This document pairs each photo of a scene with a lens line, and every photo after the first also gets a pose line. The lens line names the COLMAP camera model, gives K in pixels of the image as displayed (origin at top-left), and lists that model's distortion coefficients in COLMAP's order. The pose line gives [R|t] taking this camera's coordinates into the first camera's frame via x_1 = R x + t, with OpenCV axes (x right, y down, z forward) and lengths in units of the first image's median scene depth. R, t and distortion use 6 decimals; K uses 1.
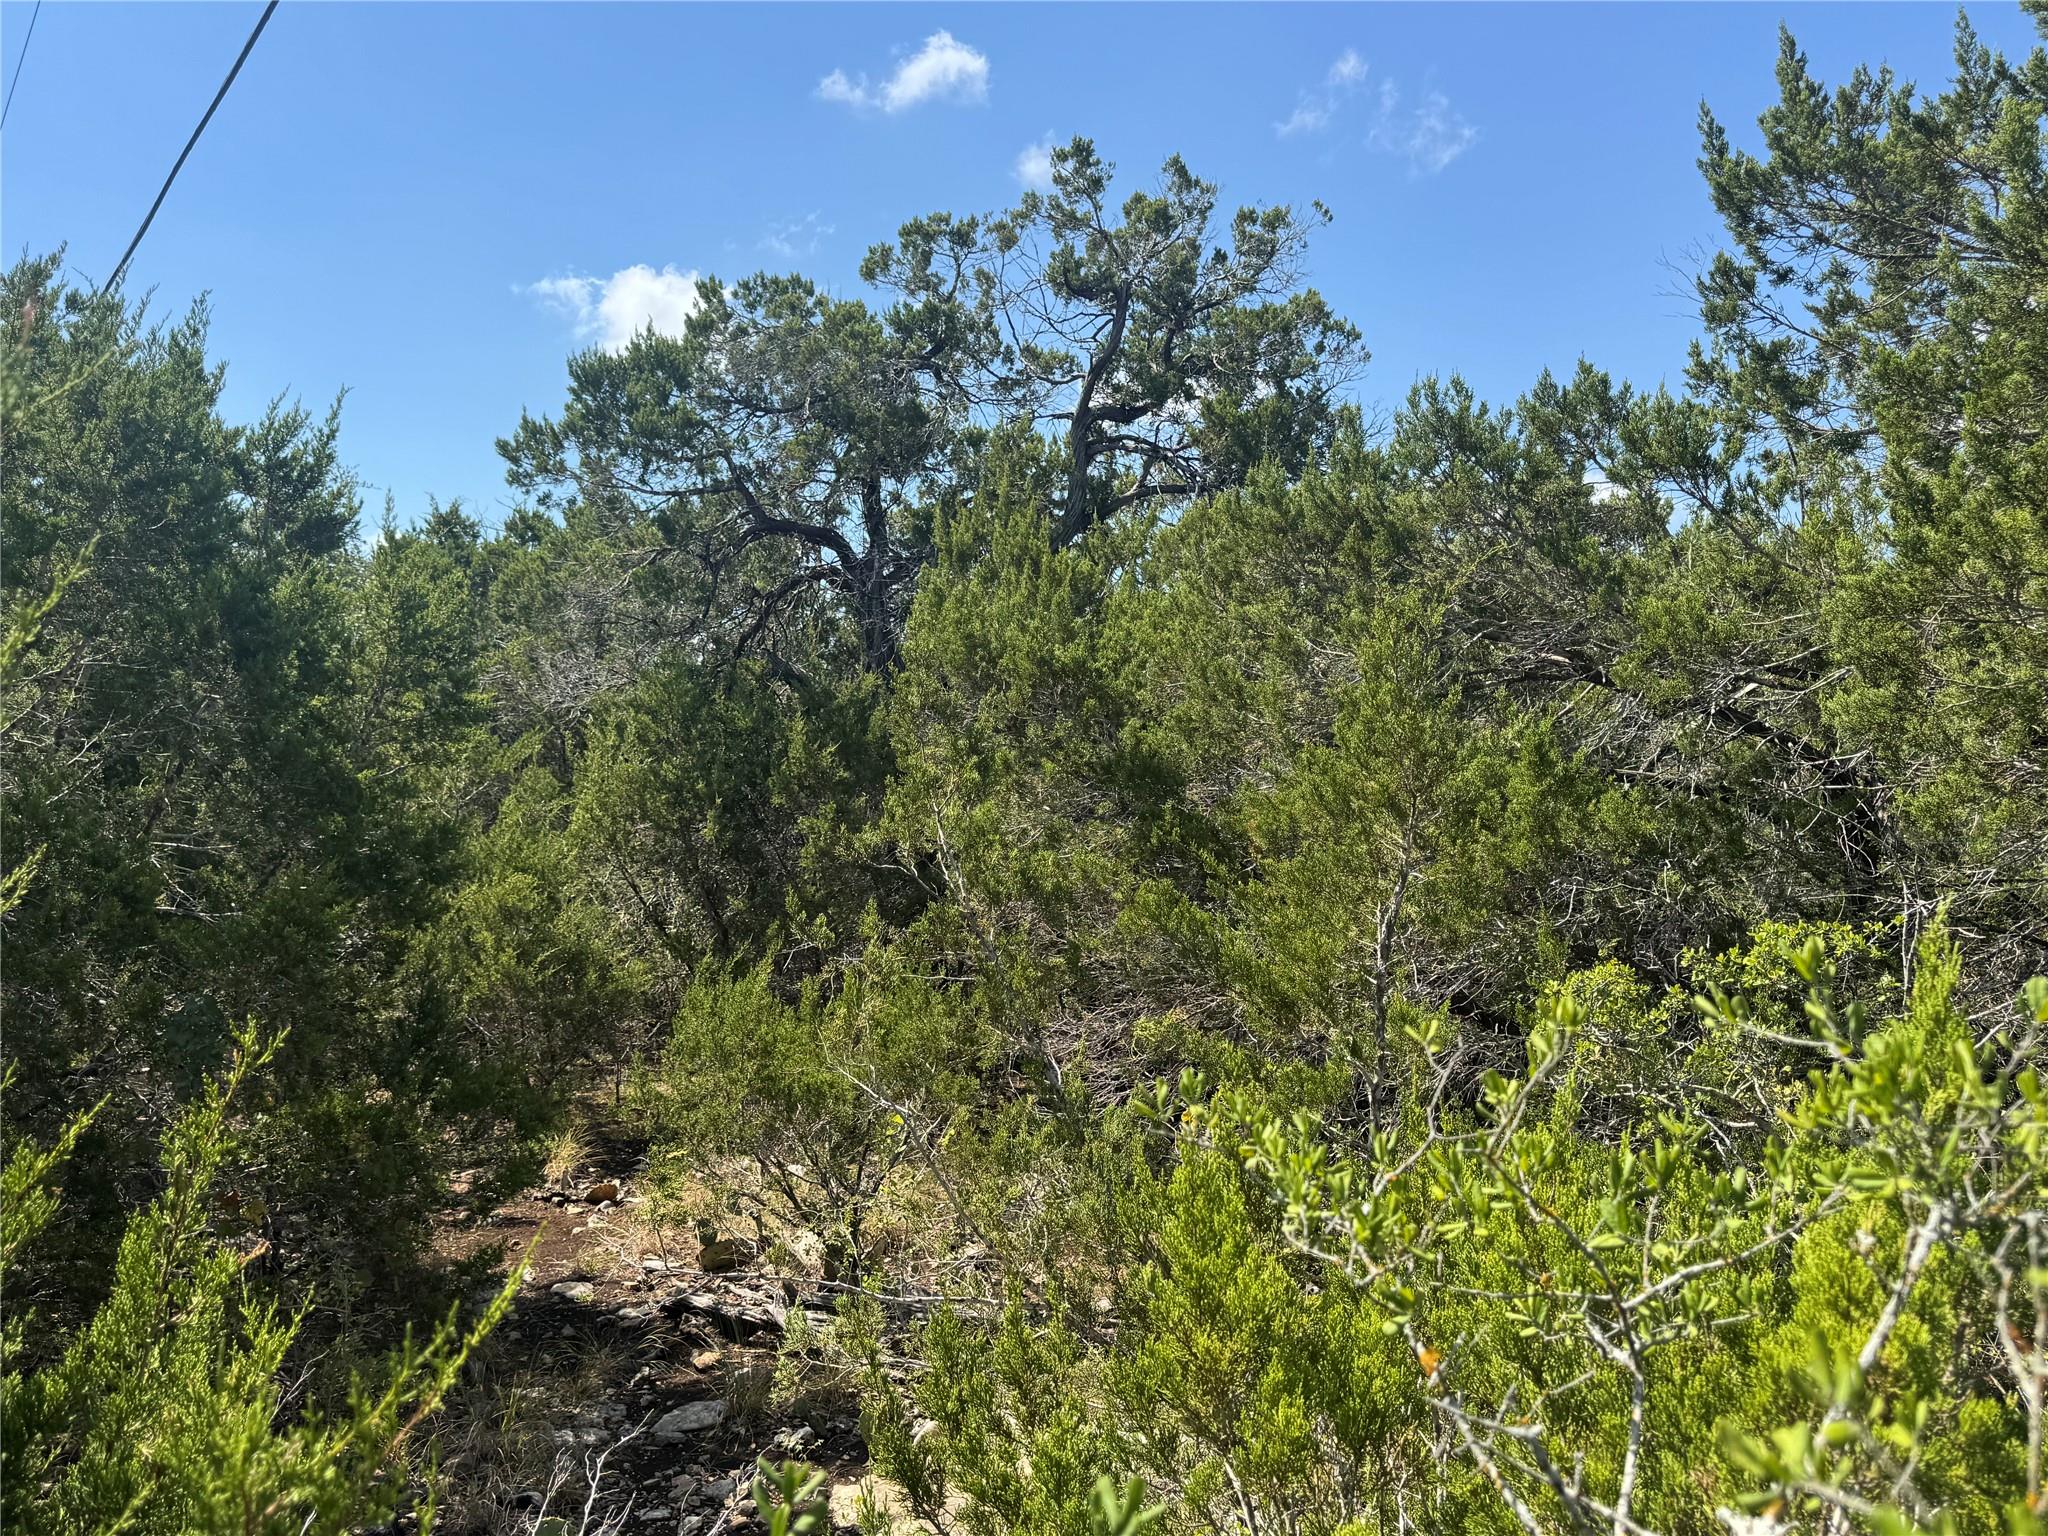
lens RADIAL K [[1665.3, 0, 1024.0], [0, 1665.3, 768.0], [0, 0, 1]] dist [0.000871, 0.000117]
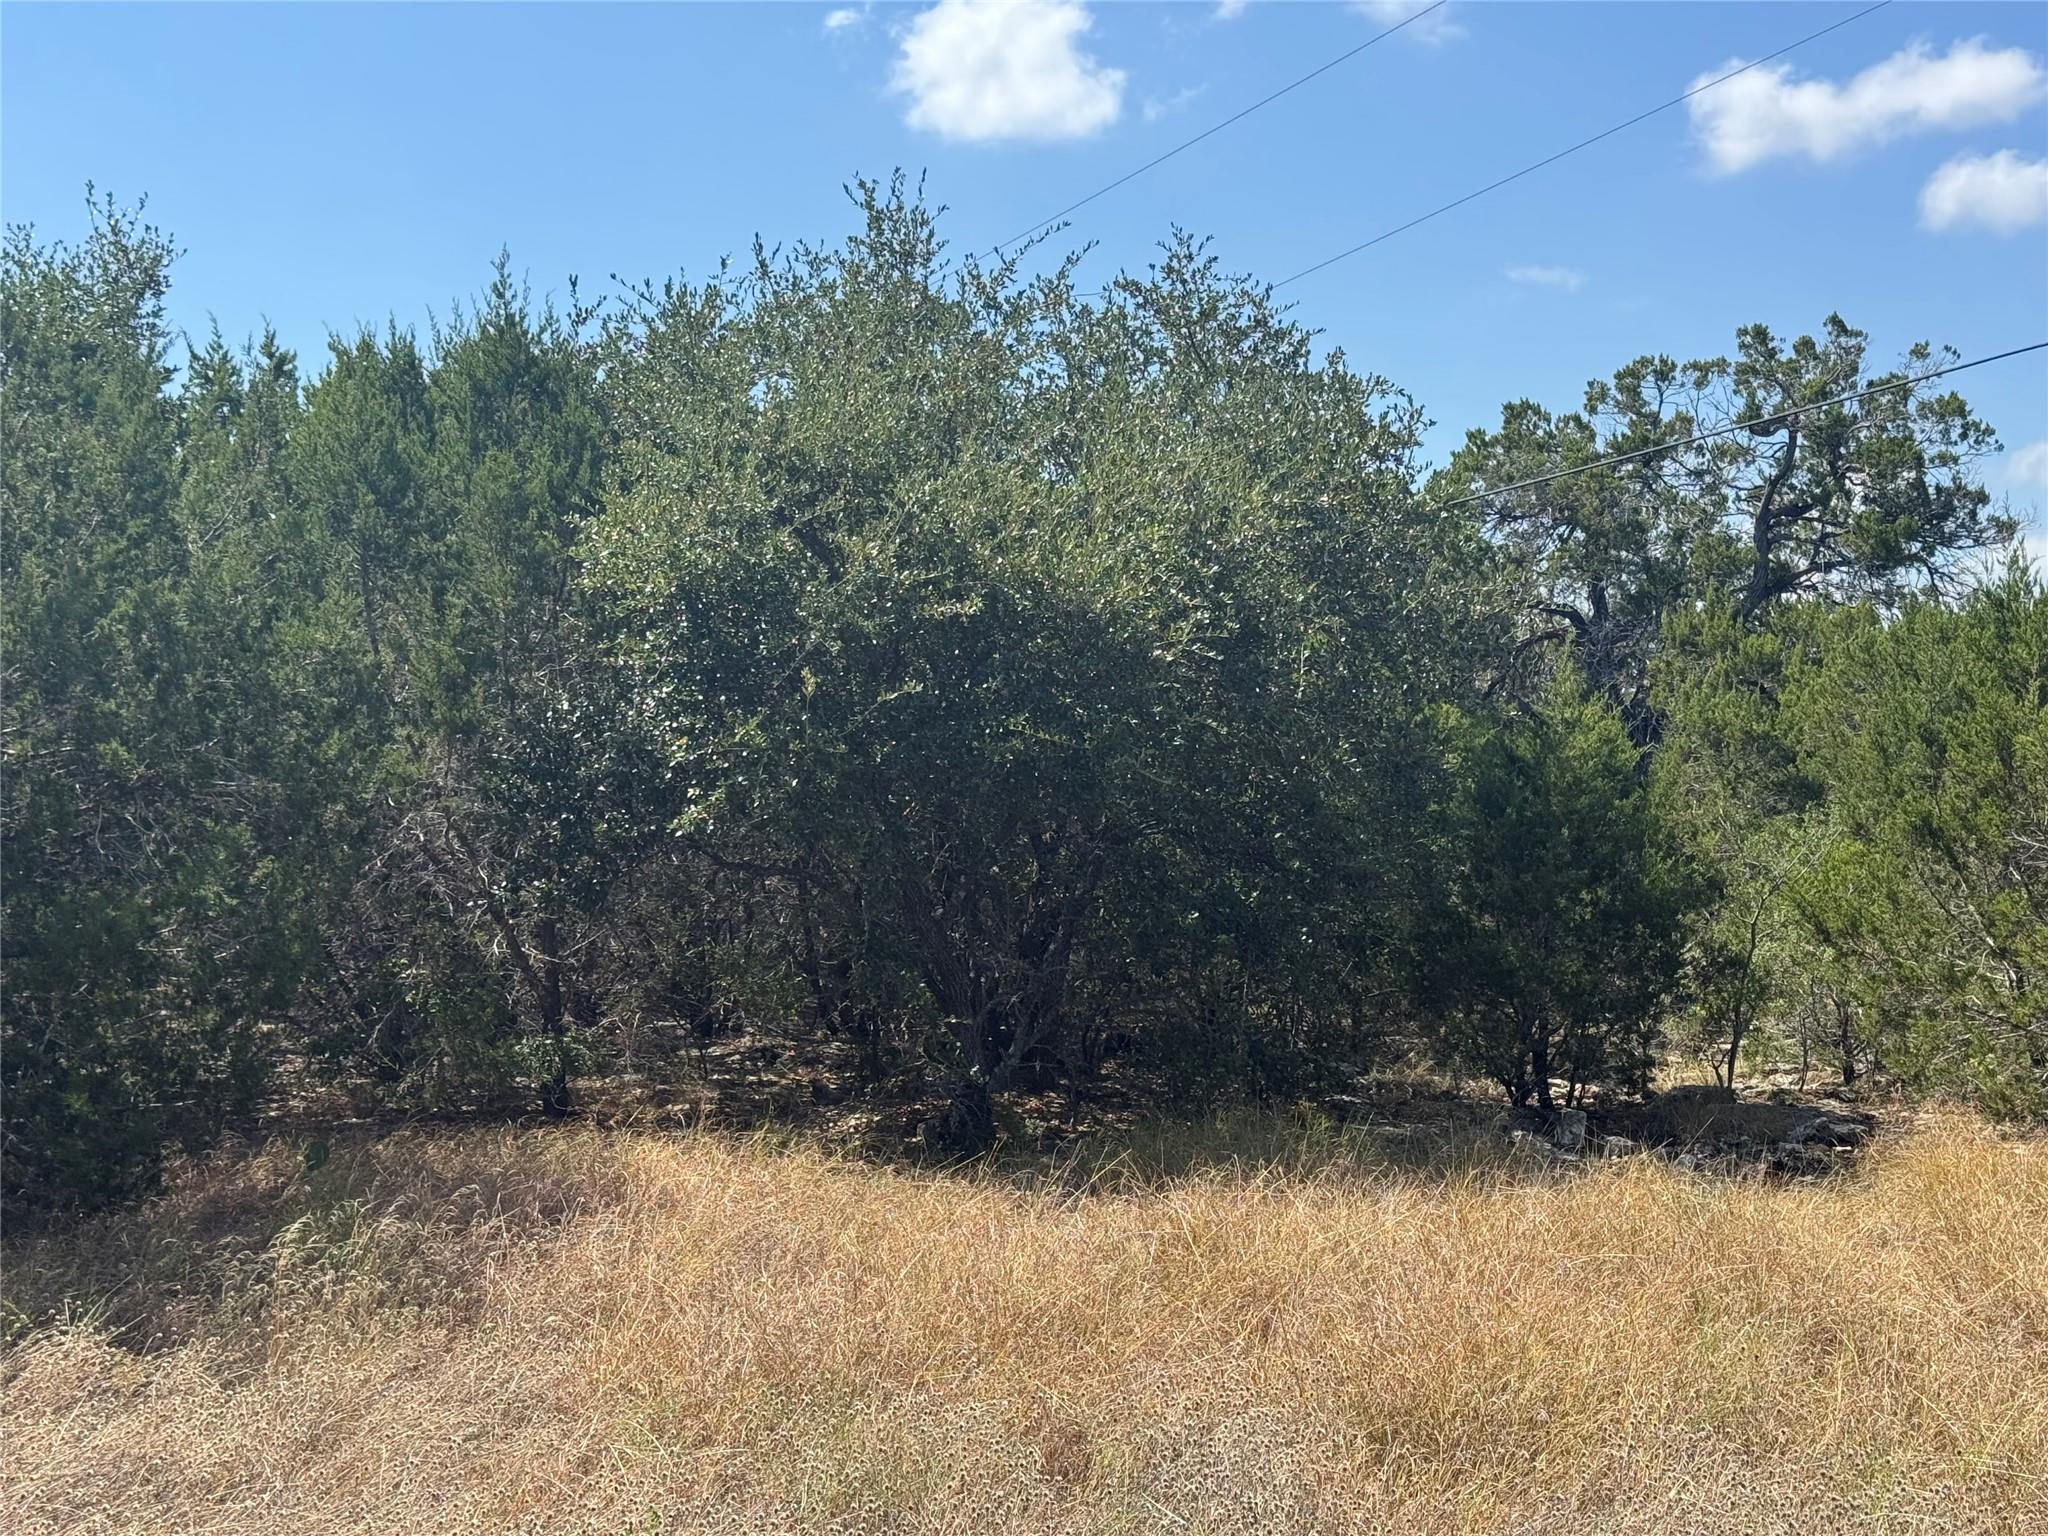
lens RADIAL K [[2912.7, 0, 1024.0], [0, 2912.7, 768.0], [0, 0, 1]] dist [0.041354, 0.058312]
pose [[0.977086, -0.018763, -0.212015, -0.049093], [0.017425, 0.999815, -0.008179, -0.003589], [0.212130, 0.004297, 0.977232, -1.356381]]
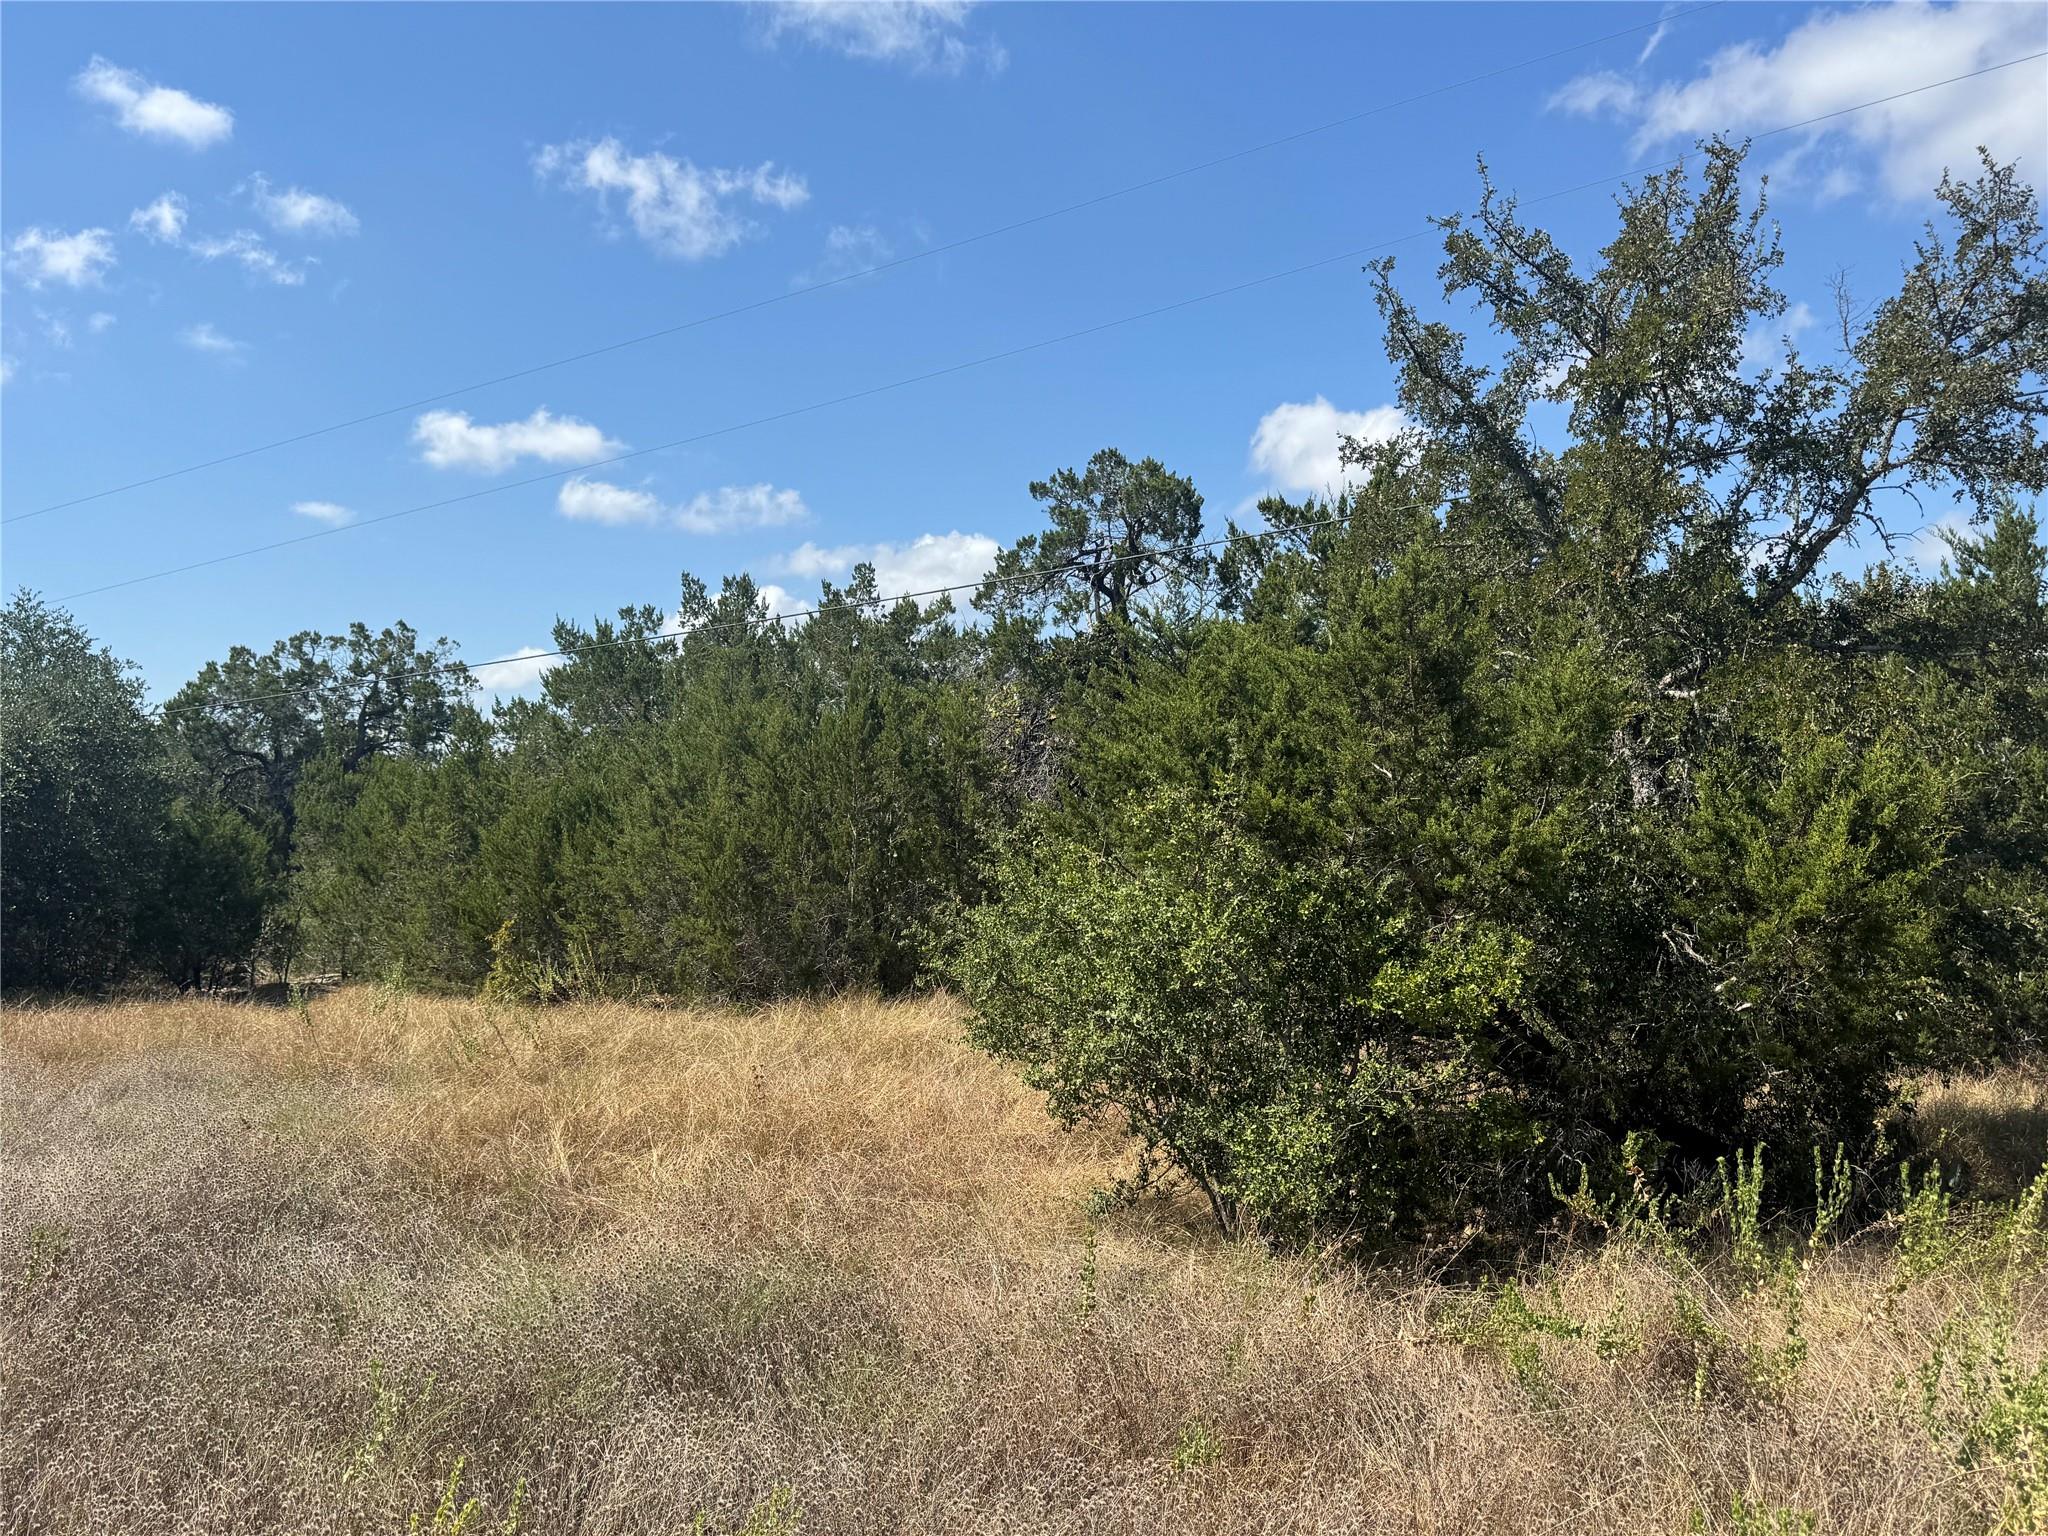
lens RADIAL K [[1693.6, 0, 1024.0], [0, 1693.6, 768.0], [0, 0, 1]] dist [0.001190, -0.007573]
pose [[0.935794, 0.012256, 0.352335, 0.069934], [0.001811, 0.999215, -0.039569, -0.015123], [-0.352543, 0.037667, 0.935037, -1.896484]]
